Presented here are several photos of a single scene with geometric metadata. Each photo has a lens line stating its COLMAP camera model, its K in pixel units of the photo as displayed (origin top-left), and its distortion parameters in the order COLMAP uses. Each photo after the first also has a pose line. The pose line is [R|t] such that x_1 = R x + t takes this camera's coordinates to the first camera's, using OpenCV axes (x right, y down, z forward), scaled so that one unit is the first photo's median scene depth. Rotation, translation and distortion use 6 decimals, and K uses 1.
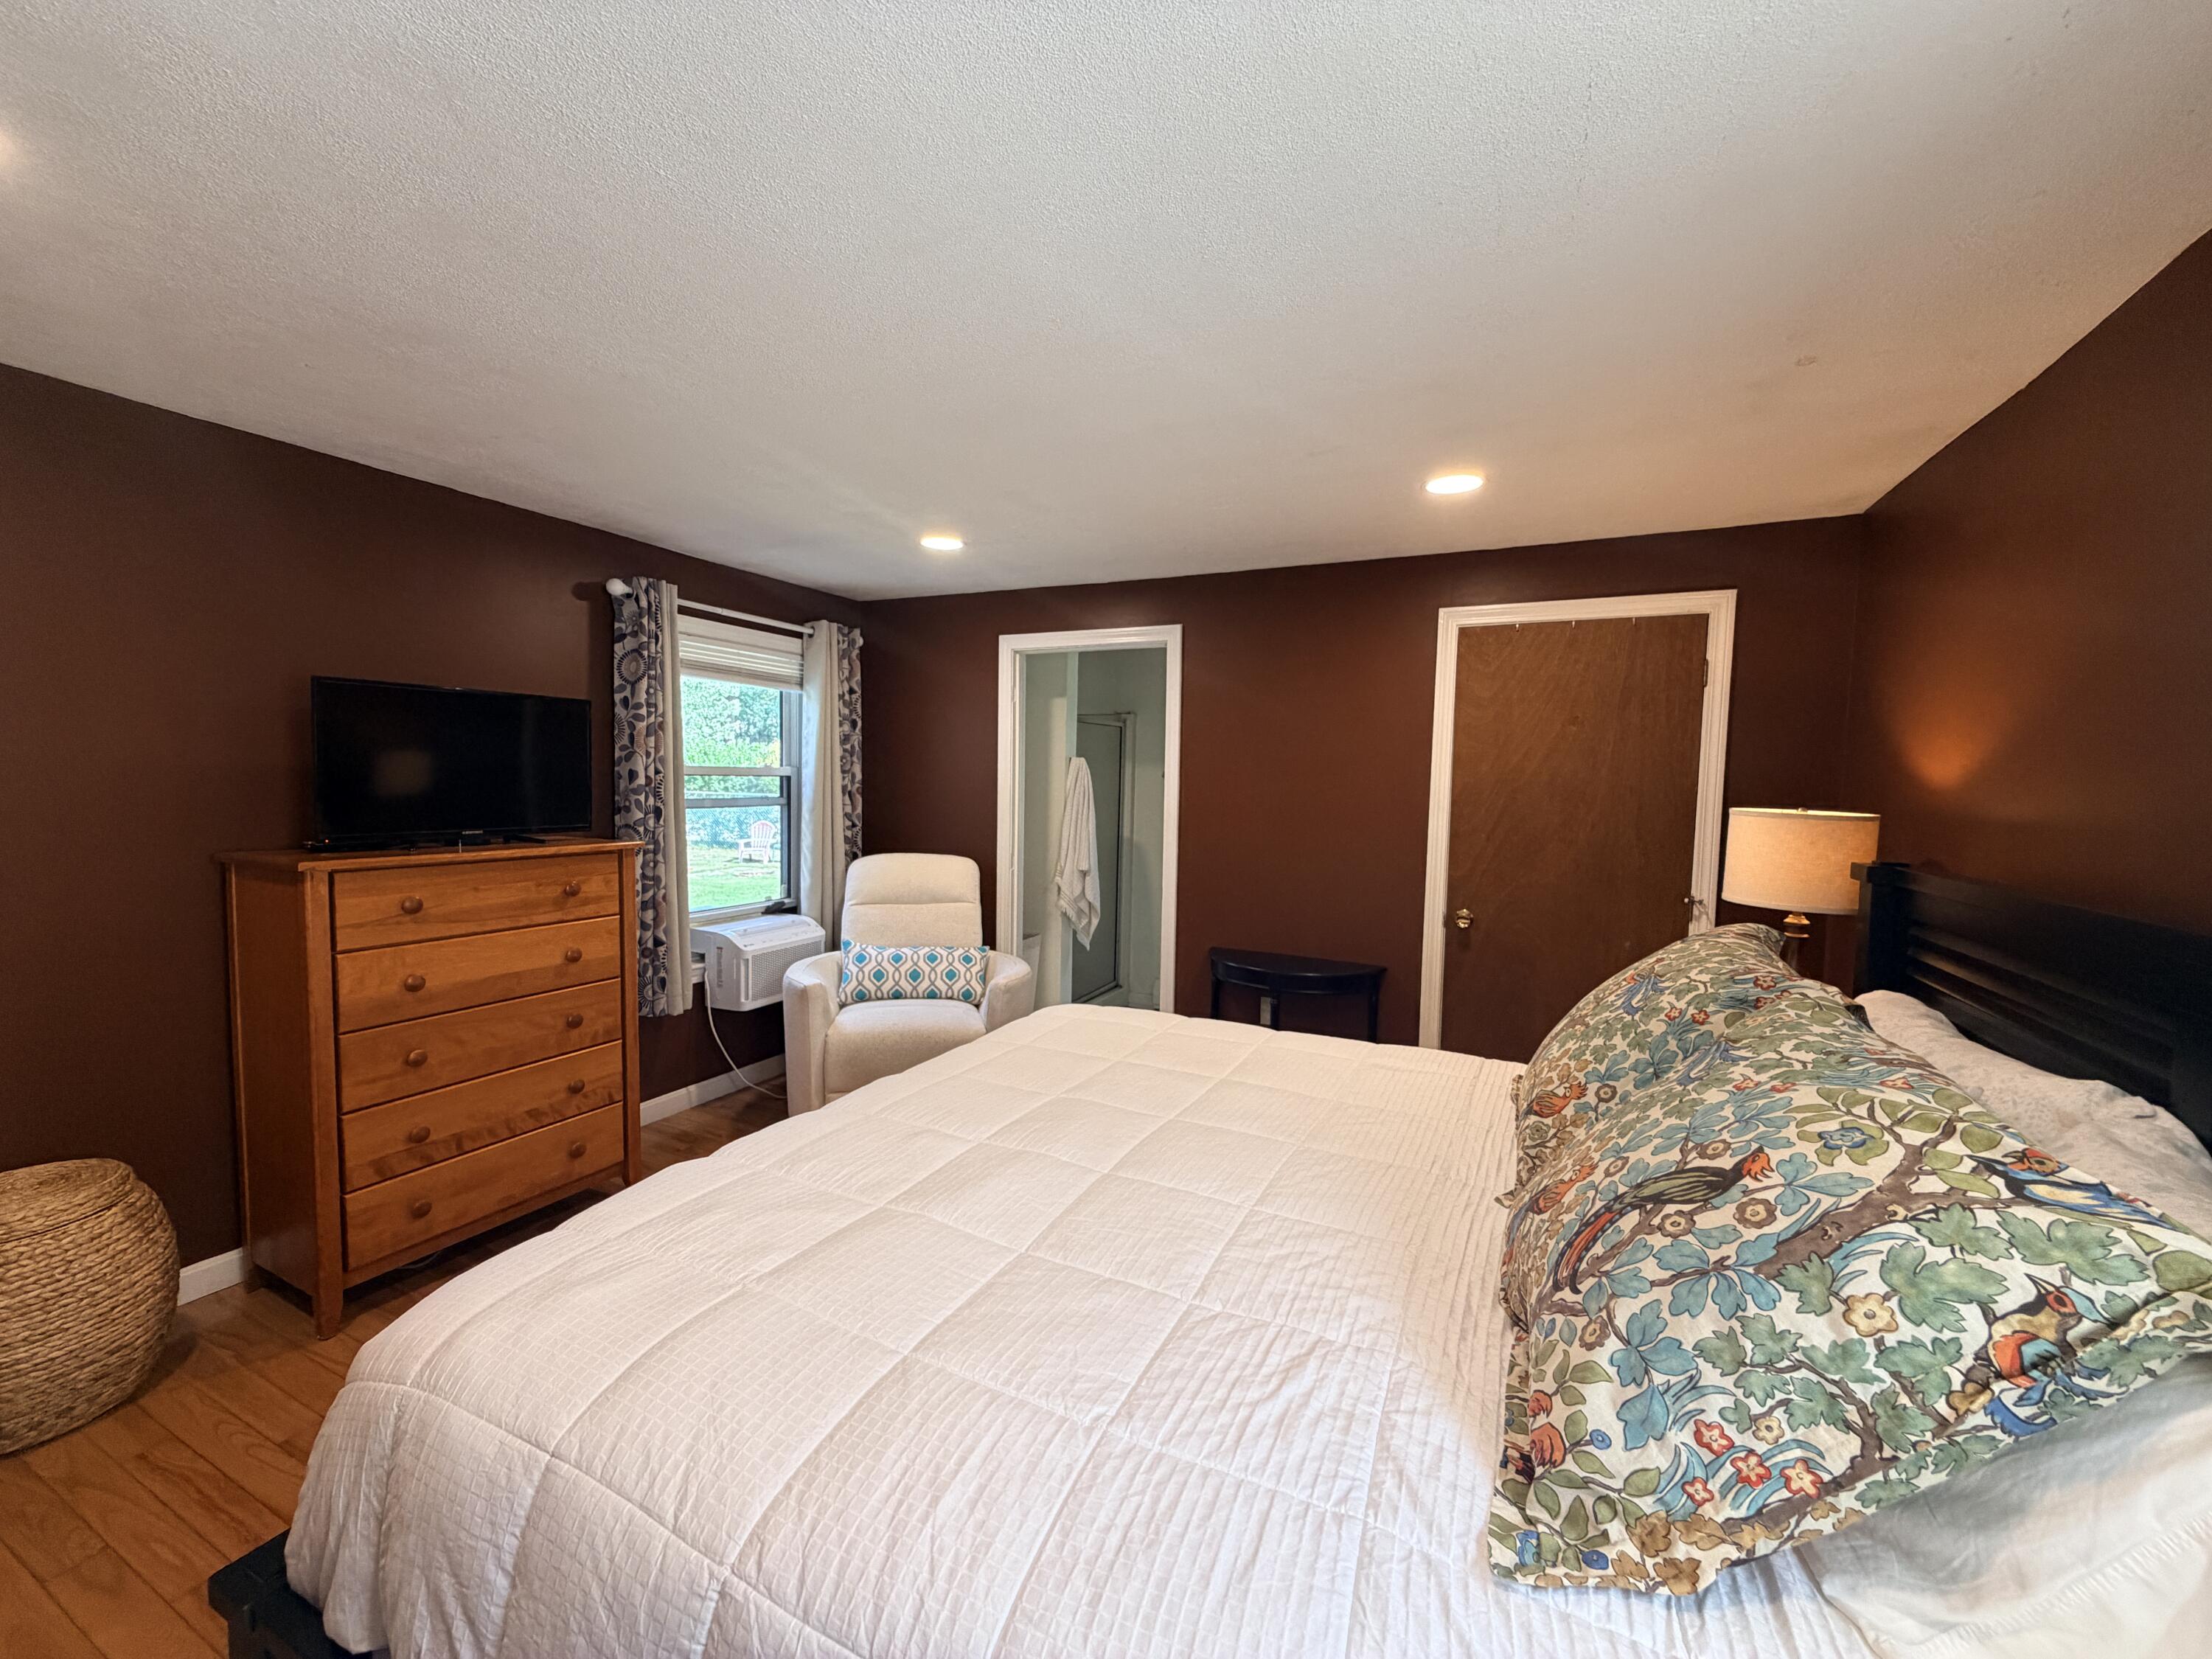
lens RADIAL K [[889.1, 0, 1098.1], [0, 889.1, 831.4], [0, 0, 1]] dist [0.006871, 0.000048]
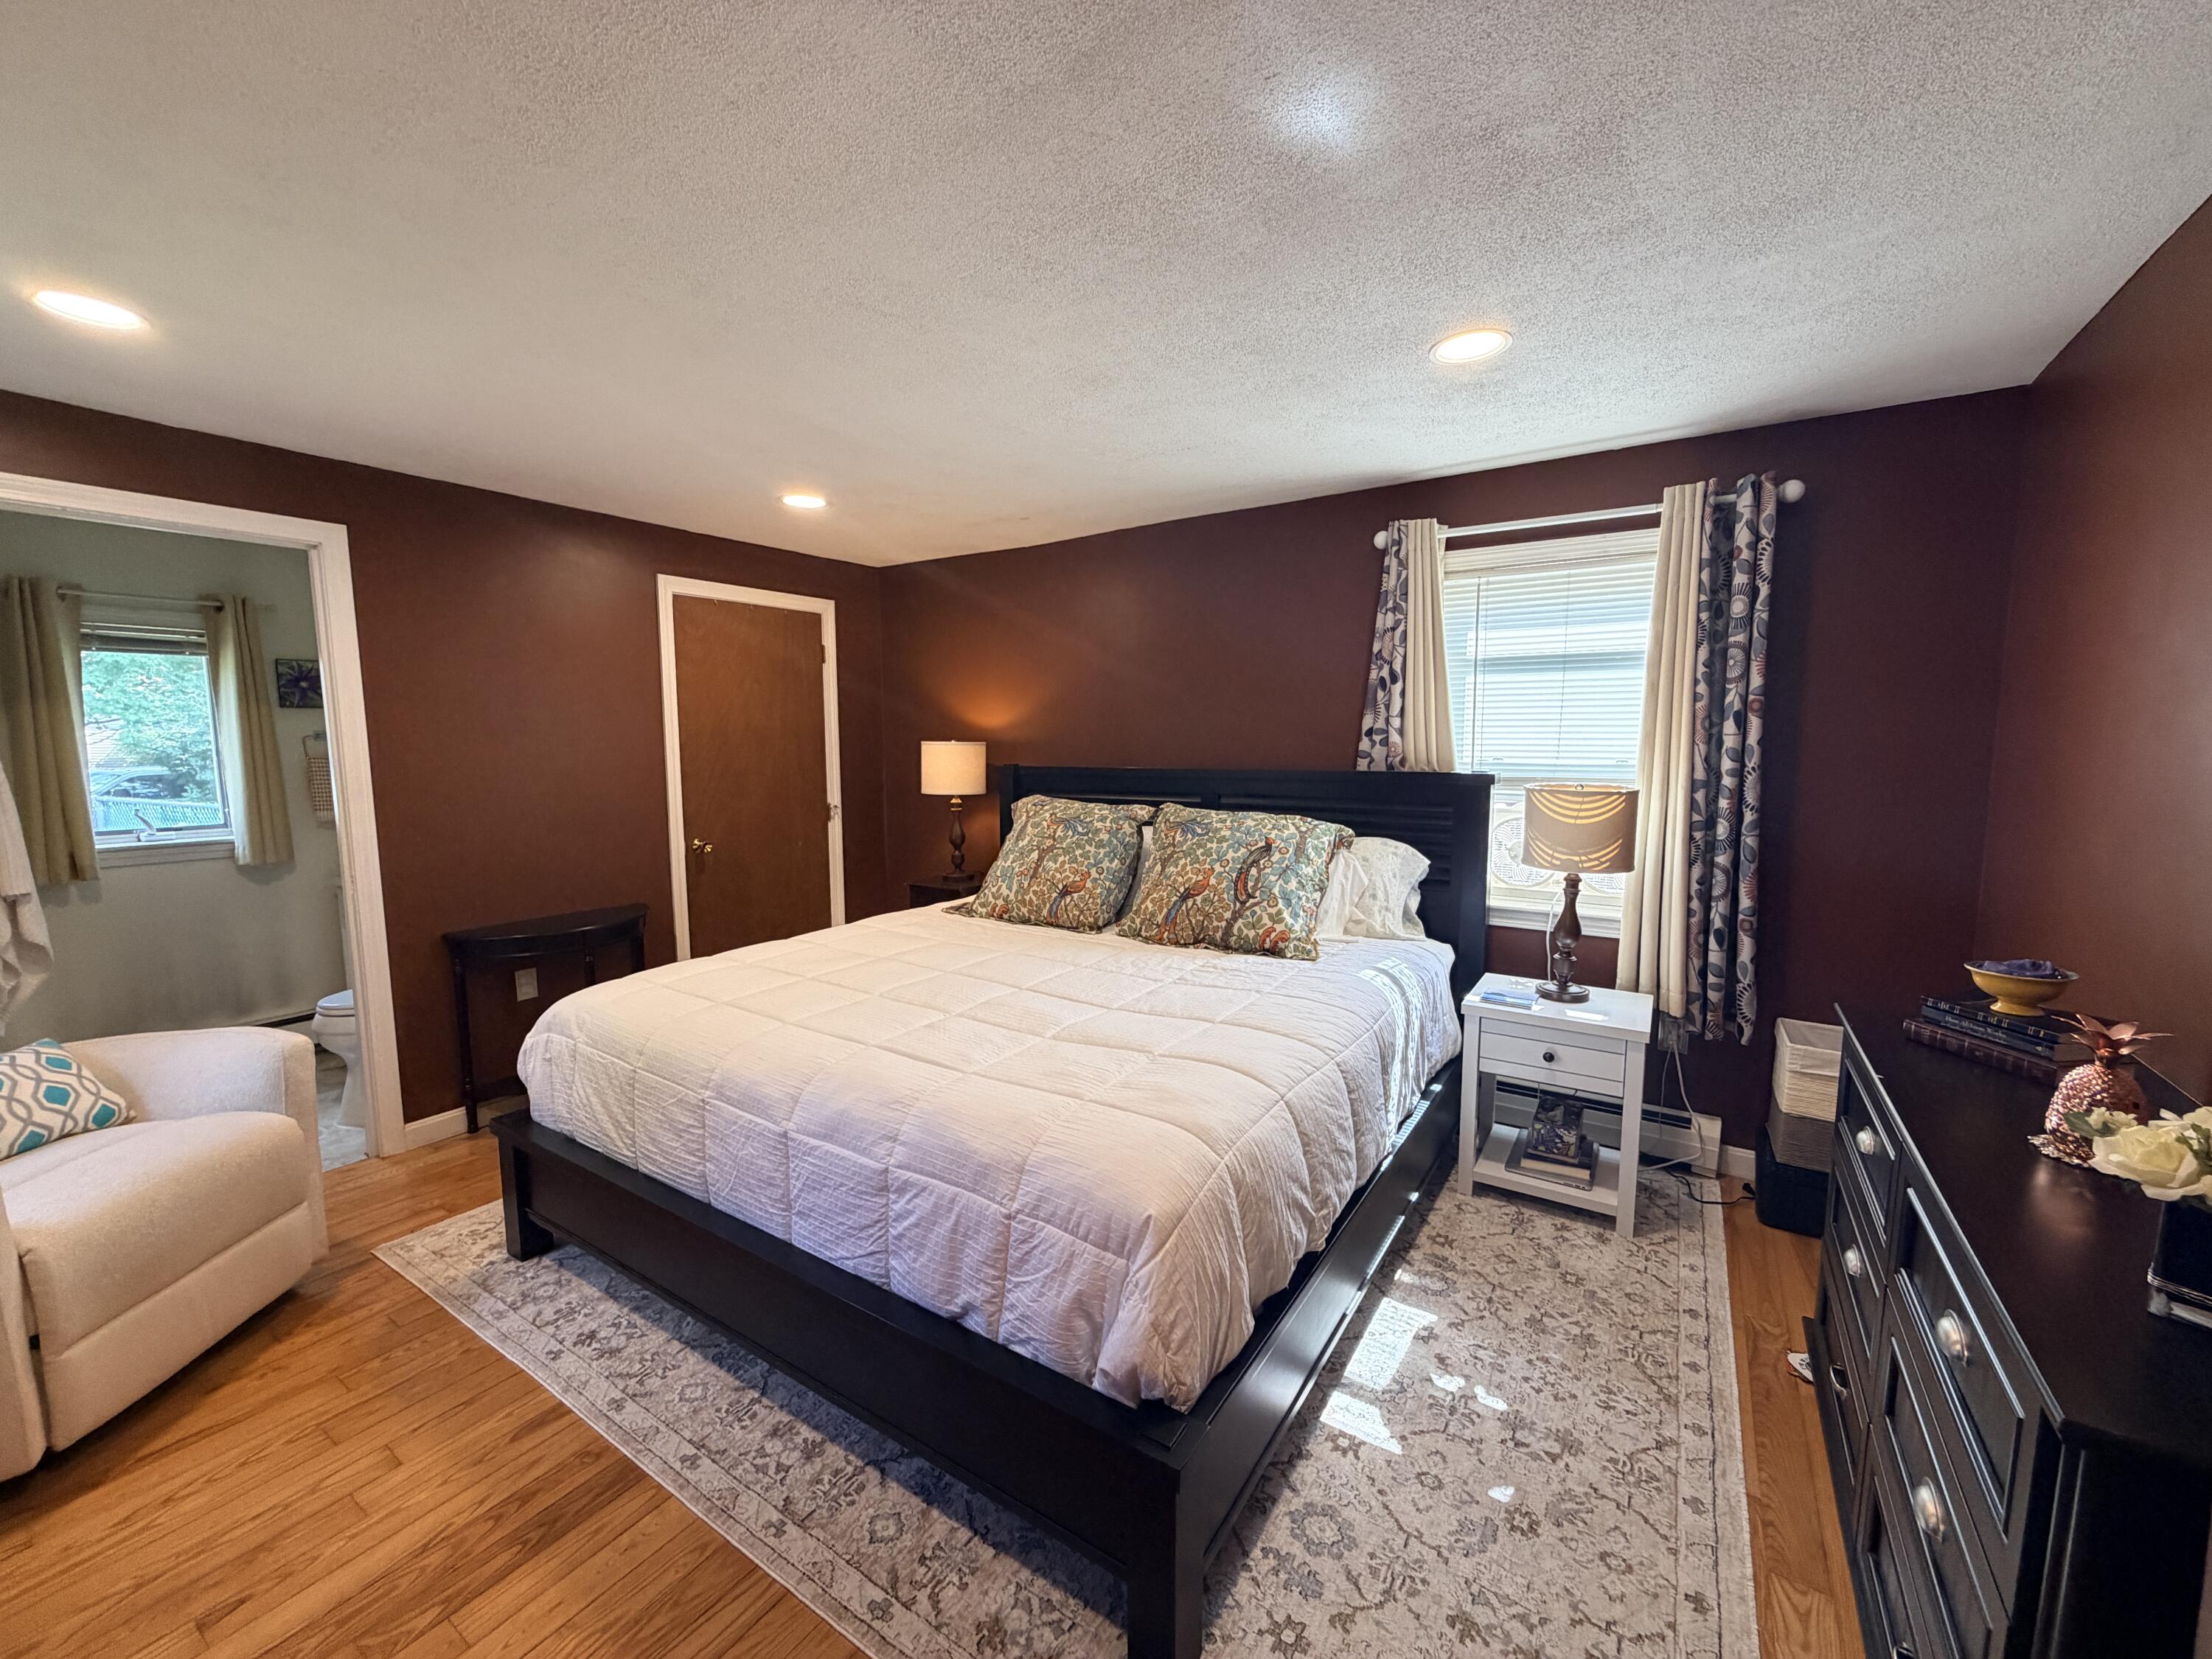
lens RADIAL K [[889.1, 0, 1098.1], [0, 889.1, 831.4], [0, 0, 1]] dist [0.006871, 0.000048]
pose [[0.112744, -0.126764, 0.985505, -0.781915], [0.062162, 0.990786, 0.120332, -0.031422], [-0.991678, 0.047694, 0.119585, 0.371008]]
